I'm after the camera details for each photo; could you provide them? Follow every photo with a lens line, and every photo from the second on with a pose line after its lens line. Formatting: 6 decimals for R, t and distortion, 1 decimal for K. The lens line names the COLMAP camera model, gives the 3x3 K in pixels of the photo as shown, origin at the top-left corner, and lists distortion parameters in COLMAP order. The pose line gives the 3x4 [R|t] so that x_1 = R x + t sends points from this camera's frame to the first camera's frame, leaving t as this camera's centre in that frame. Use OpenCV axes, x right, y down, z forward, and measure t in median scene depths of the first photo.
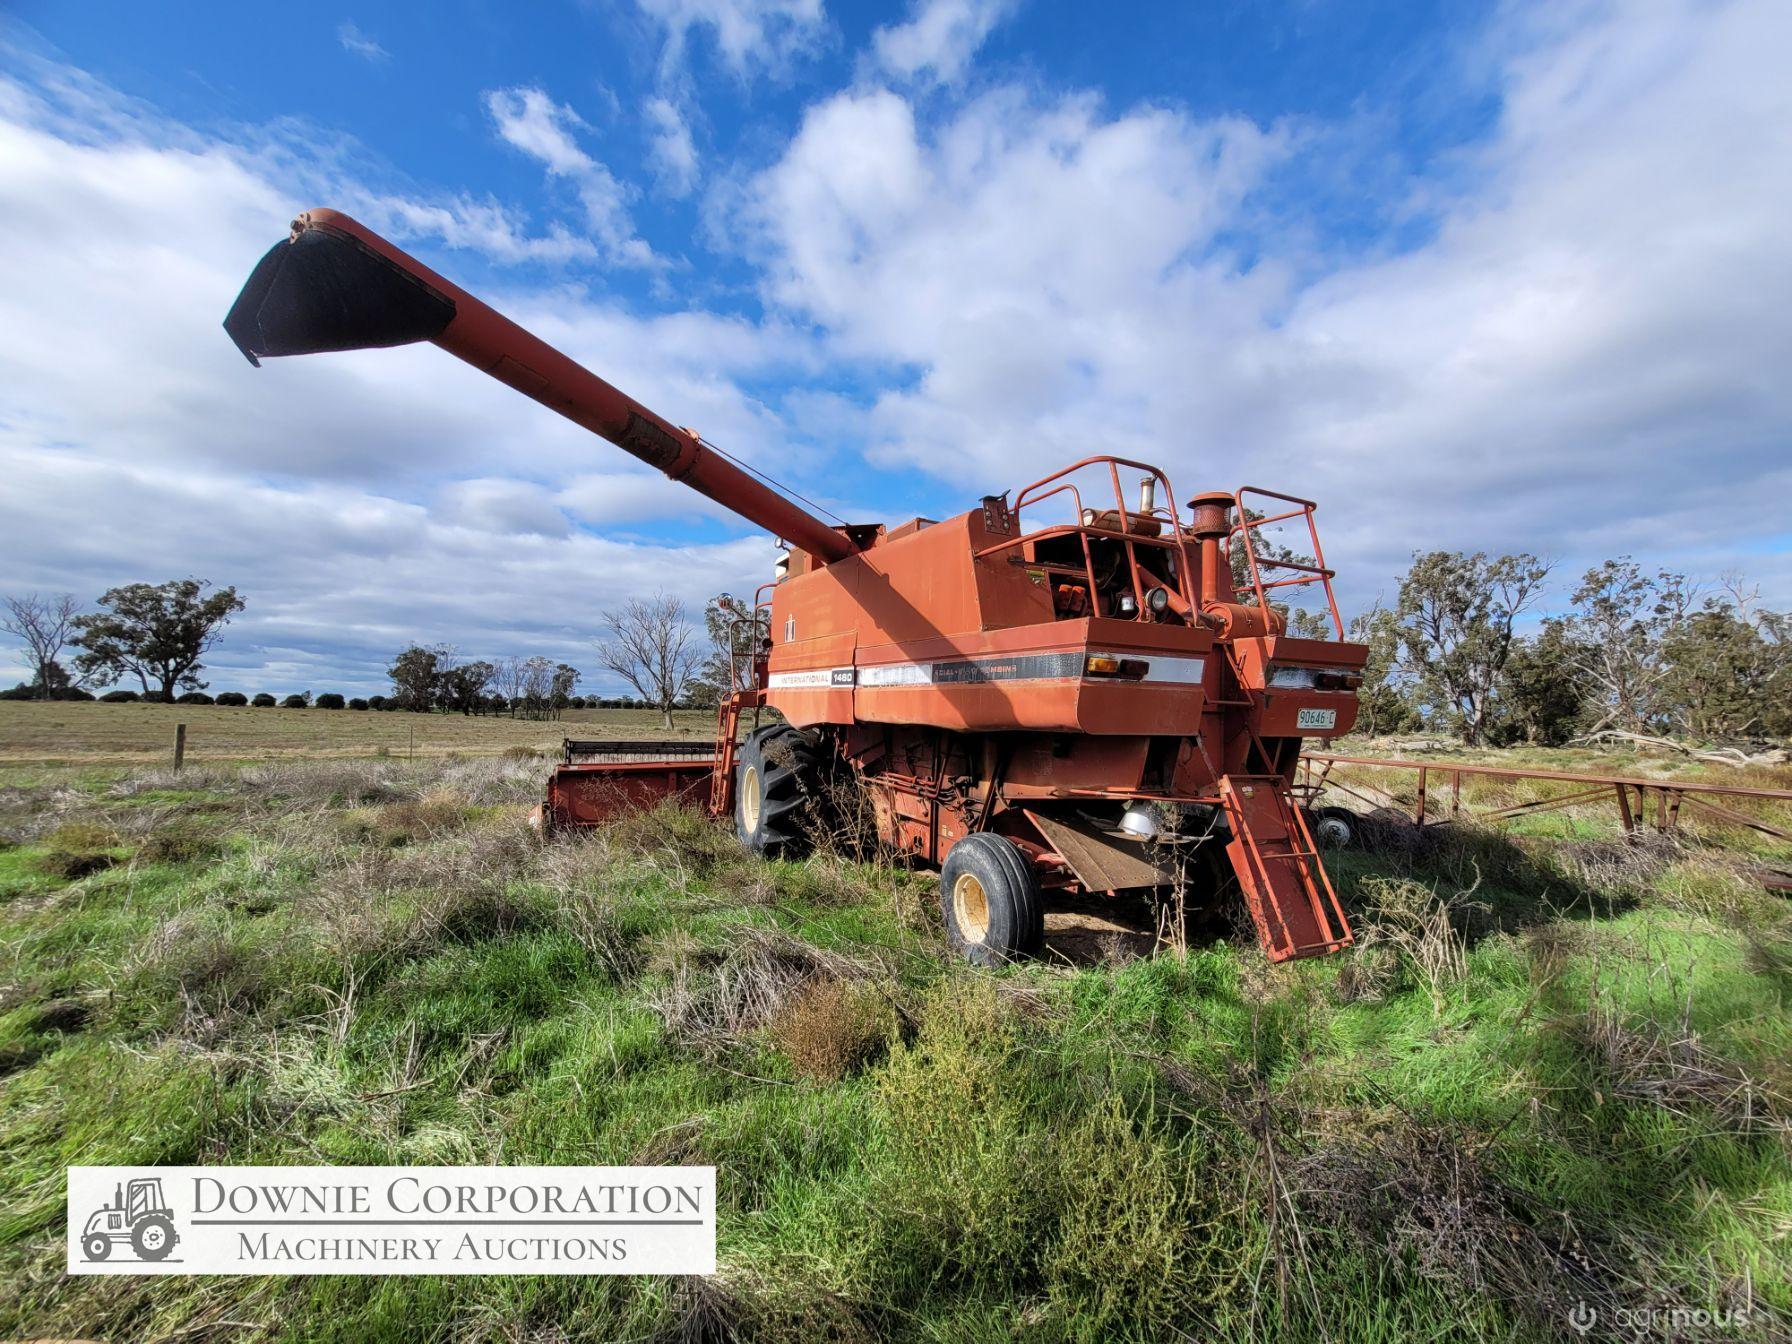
lens RADIAL K [[706.7, 0, 893.1], [0, 706.7, 666.4], [0, 0, 1]] dist [0.002697, -0.000194]
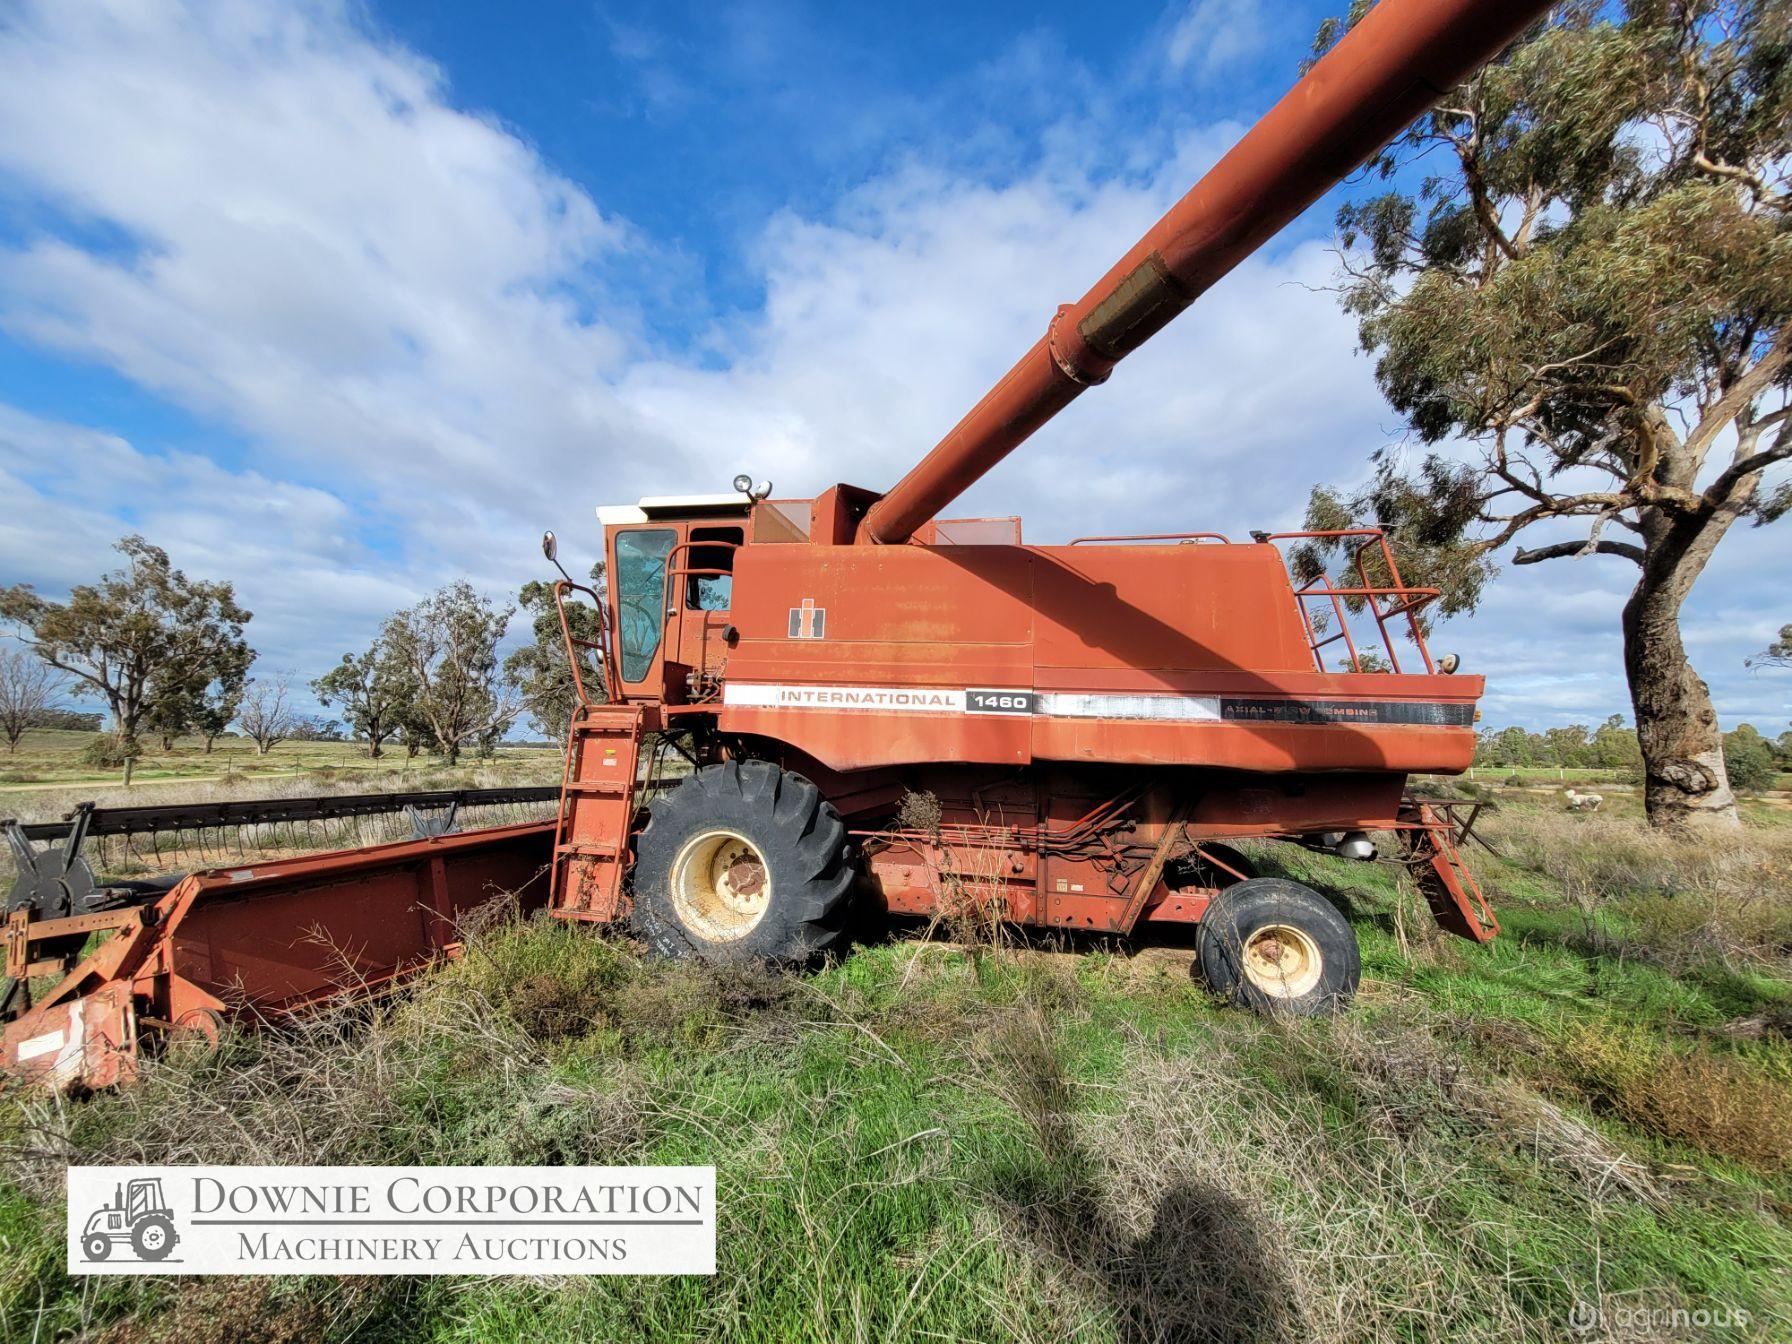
lens RADIAL K [[706.7, 0, 893.1], [0, 706.7, 666.4], [0, 0, 1]] dist [0.002697, -0.000194]
pose [[0.621428, 0.089672, 0.778323, -0.243940], [-0.067492, 0.995863, -0.060848, 0.010356], [-0.780559, -0.014718, 0.624909, 0.200462]]
